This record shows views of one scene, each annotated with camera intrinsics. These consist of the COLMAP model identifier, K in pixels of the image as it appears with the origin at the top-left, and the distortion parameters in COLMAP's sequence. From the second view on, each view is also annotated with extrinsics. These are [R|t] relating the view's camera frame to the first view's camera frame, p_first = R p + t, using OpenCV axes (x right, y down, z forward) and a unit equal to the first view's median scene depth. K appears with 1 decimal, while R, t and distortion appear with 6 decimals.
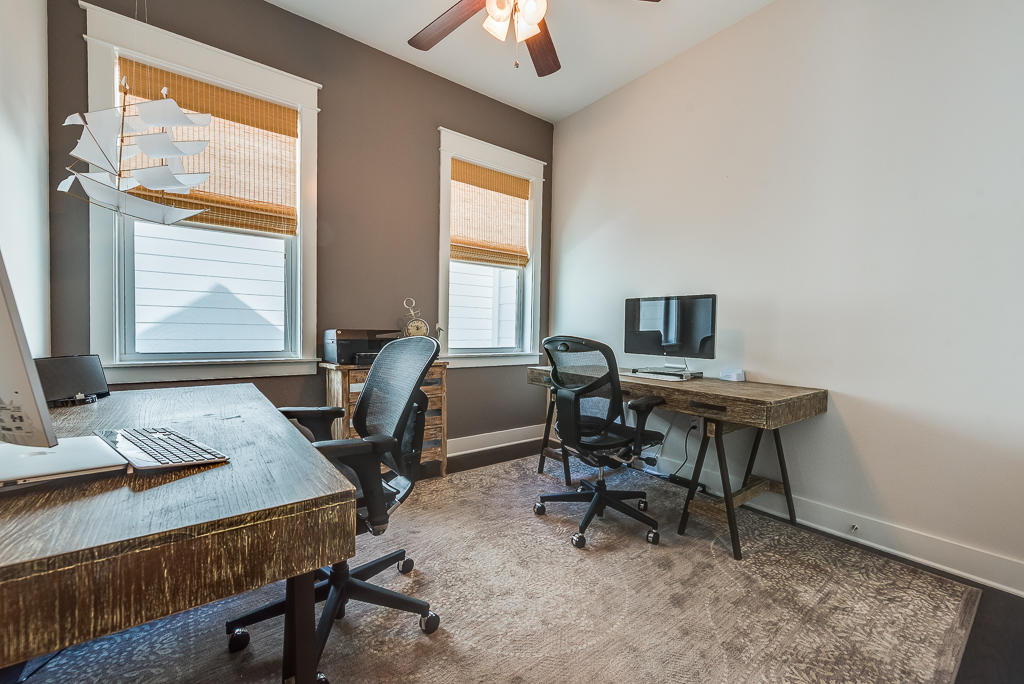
lens RADIAL K [[399.7, 0, 511.0], [0, 399.7, 342.6], [0, 0, 1]] dist [0.004165, -0.000121]
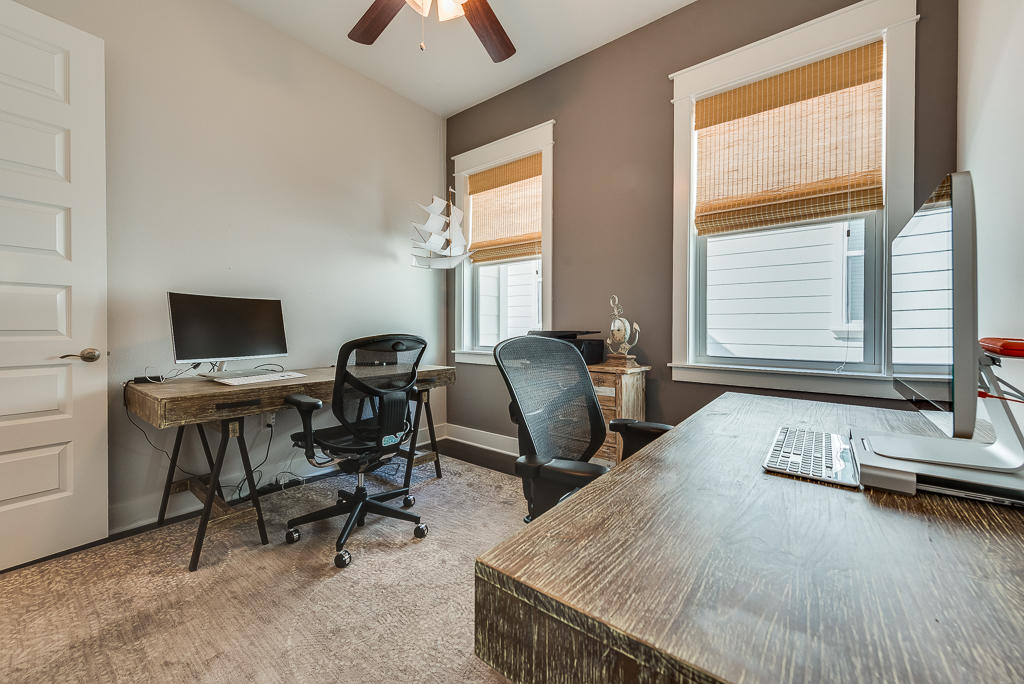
lens RADIAL K [[399.8, 0, 510.6], [0, 399.8, 333.8], [0, 0, 1]] dist [0.002058, 0.000103]
pose [[0.234491, 0.014125, -0.972016, 0.638269], [-0.023099, 0.999693, 0.008955, -0.030754], [0.971844, 0.020352, 0.234745, 0.625035]]
